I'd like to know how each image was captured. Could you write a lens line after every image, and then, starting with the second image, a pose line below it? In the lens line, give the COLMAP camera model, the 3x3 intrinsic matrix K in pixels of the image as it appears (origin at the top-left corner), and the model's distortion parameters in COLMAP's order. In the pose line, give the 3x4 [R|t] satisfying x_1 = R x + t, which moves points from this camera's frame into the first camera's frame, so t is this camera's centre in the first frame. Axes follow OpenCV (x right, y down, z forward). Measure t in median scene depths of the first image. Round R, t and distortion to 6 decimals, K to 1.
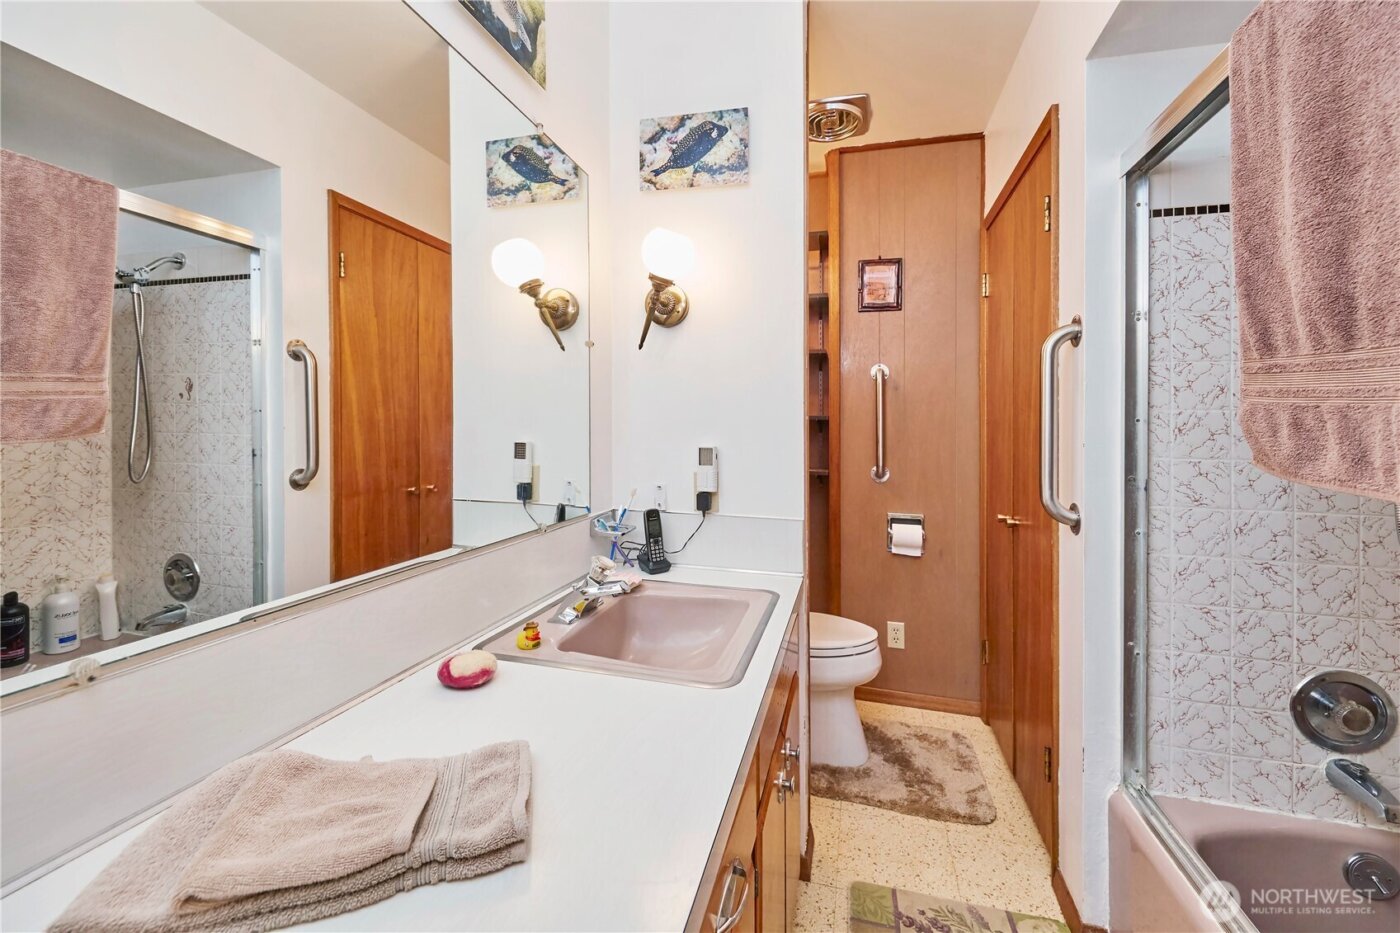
lens RADIAL K [[547.6, 0, 706.6], [0, 547.6, 461.8], [0, 0, 1]] dist [0.002325, -0.003630]
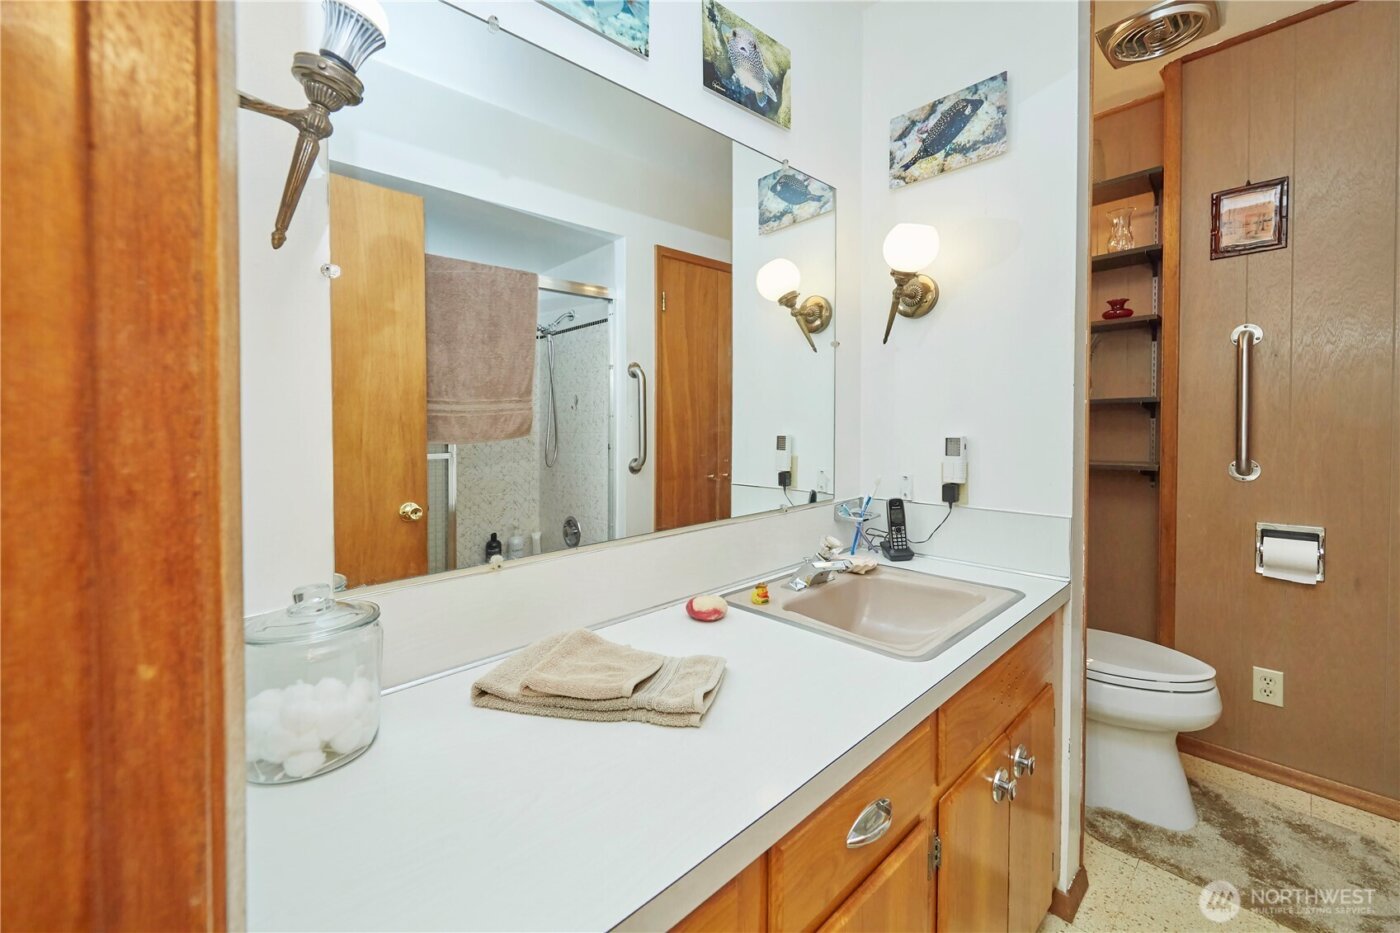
lens RADIAL K [[547.6, 0, 702.6], [0, 547.6, 458.8], [0, 0, 1]] dist [0.002325, -0.003630]
pose [[0.846600, 0.005382, -0.532202, 0.130101], [-0.003197, 0.999982, 0.005027, 0.007779], [0.532220, -0.002555, 0.846603, -0.059066]]
